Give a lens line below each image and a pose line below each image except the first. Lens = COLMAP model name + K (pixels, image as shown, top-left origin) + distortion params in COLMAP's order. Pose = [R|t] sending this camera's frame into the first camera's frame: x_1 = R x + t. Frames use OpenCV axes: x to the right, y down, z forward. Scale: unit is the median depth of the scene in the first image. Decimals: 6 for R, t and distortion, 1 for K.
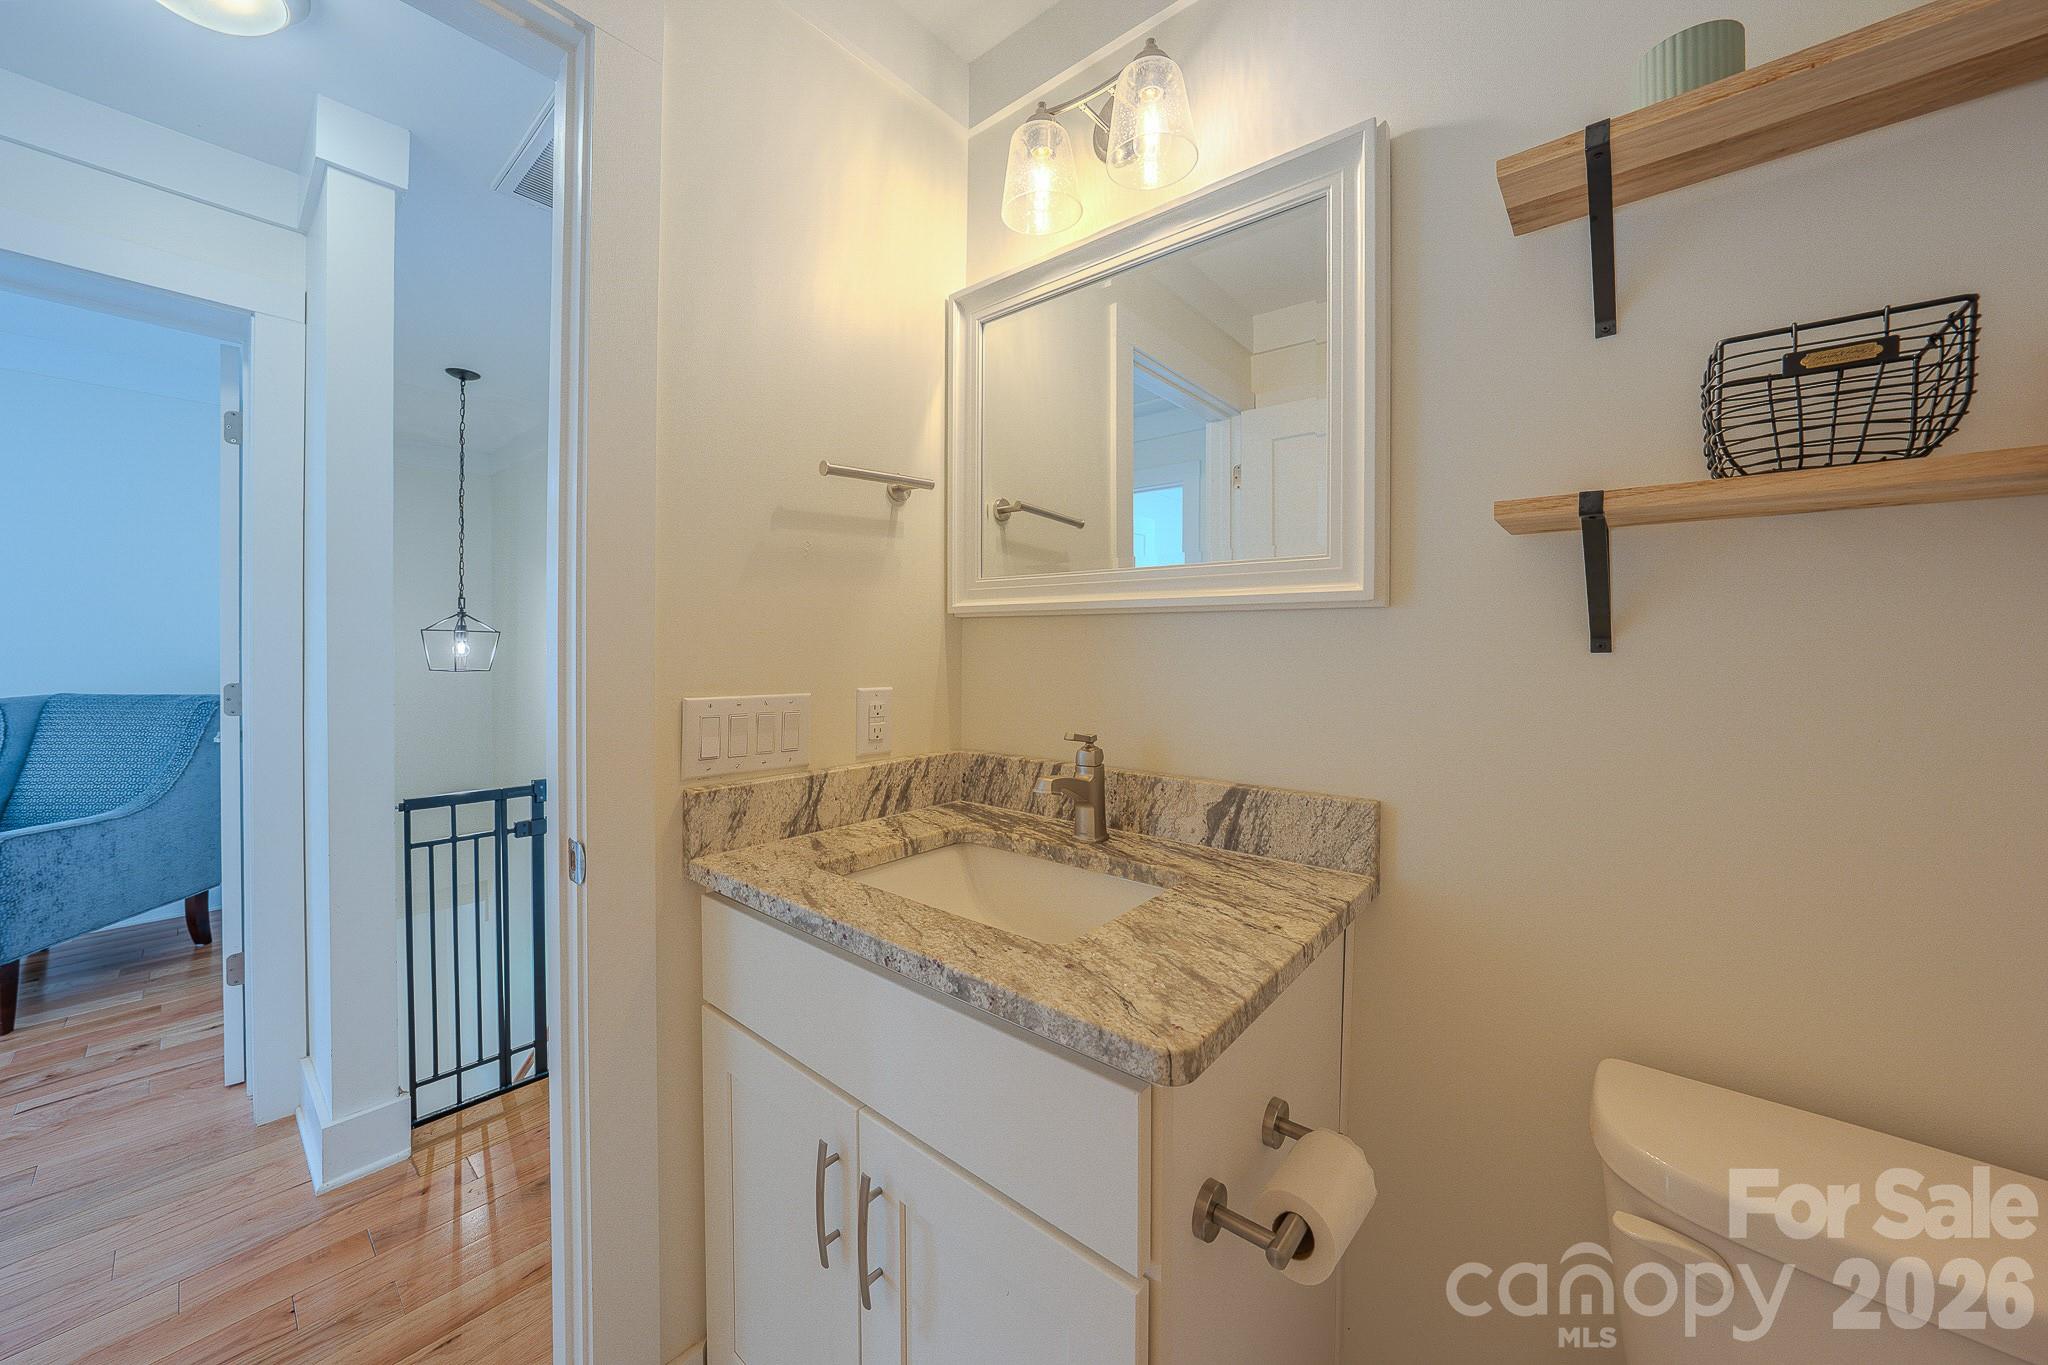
lens RADIAL K [[714.1, 0, 1027.7], [0, 714.1, 648.9], [0, 0, 1]] dist [-0.022512, 0.000029]
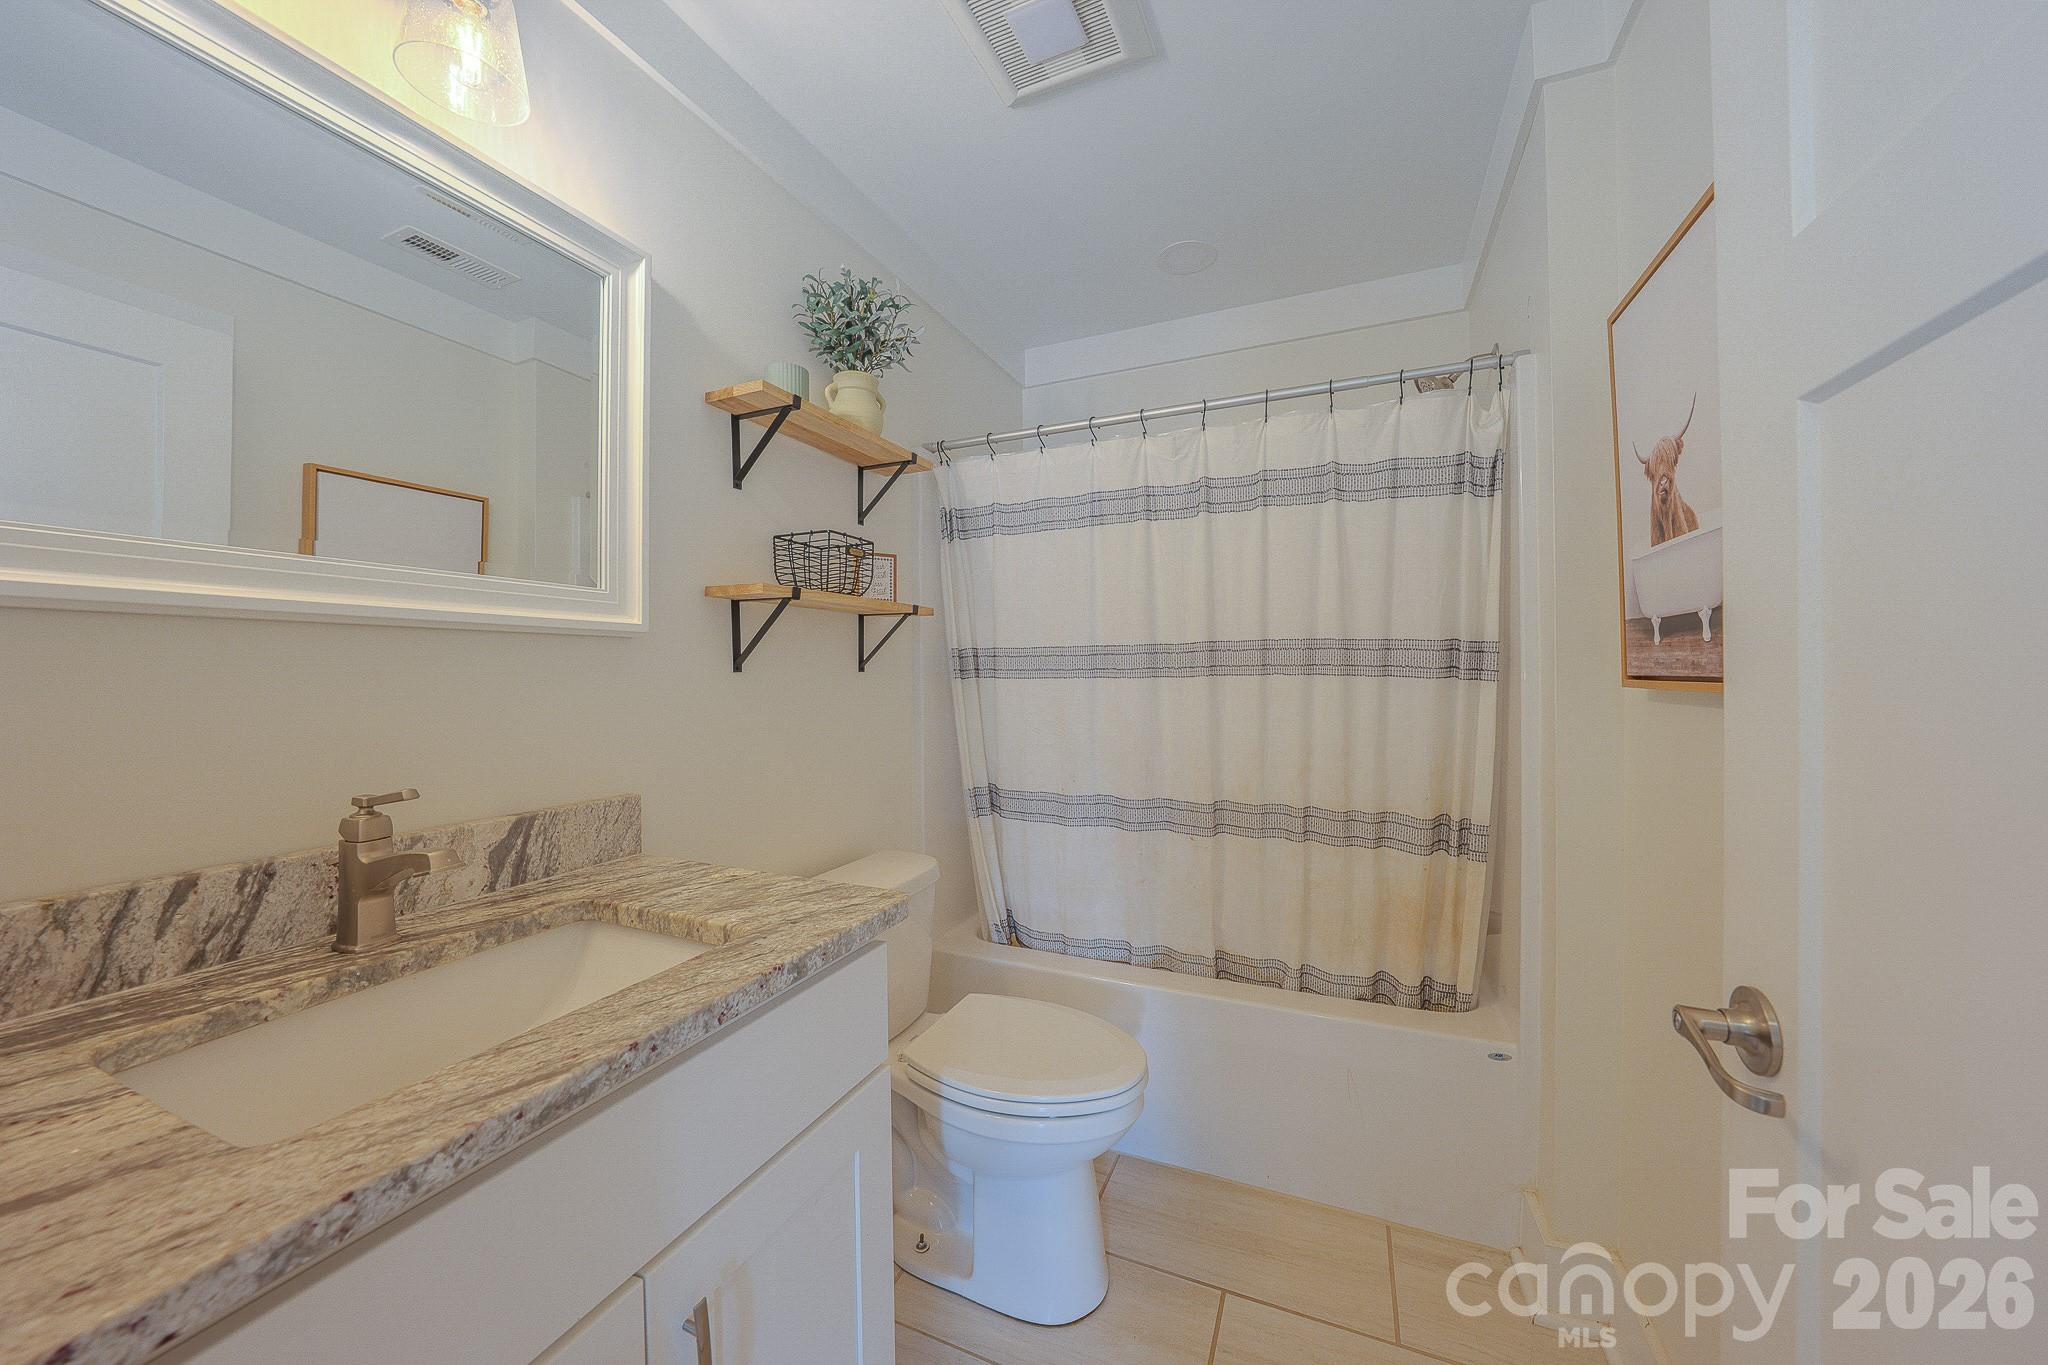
lens RADIAL K [[722.5, 0, 1023.3], [0, 722.5, 676.8], [0, 0, 1]] dist [-0.007030, 0.000080]
pose [[-0.268880, -0.007077, 0.963148, -0.944369], [0.010319, 0.999894, 0.010228, 0.004421], [-0.963118, 0.012689, -0.268779, 0.705941]]
